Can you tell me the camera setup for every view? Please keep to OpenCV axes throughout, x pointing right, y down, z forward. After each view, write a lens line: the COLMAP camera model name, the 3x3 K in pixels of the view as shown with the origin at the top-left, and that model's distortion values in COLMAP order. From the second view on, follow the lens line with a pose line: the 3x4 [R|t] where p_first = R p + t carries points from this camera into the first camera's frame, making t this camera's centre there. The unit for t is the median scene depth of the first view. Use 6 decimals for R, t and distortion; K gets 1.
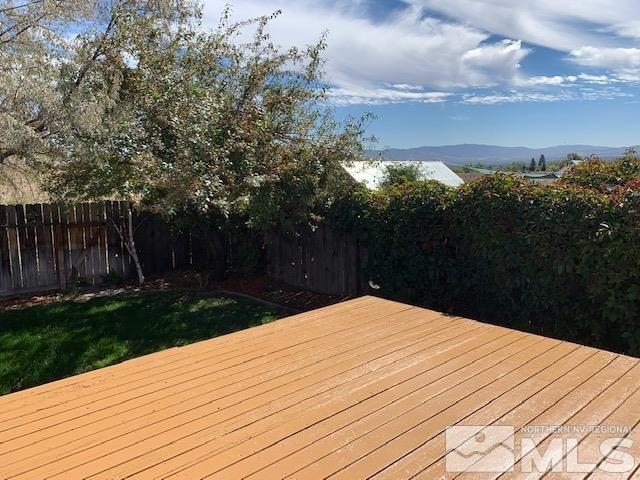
lens RADIAL K [[492.3, 0, 320.3], [0, 492.3, 236.9], [0, 0, 1]] dist [0.044951, -0.046558]
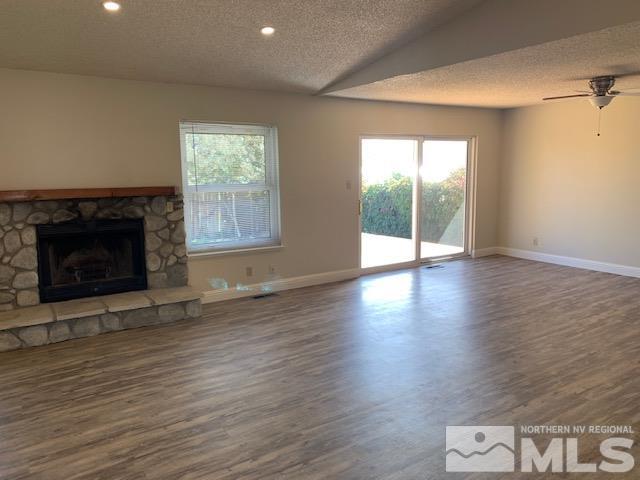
lens RADIAL K [[492.3, 0, 320.3], [0, 492.3, 236.9], [0, 0, 1]] dist [0.044951, -0.046558]
pose [[0.989481, 0.026191, -0.142273, 0.217675], [-0.026753, 0.999640, -0.002035, 0.118779], [0.142168, 0.005820, 0.989825, -0.873269]]
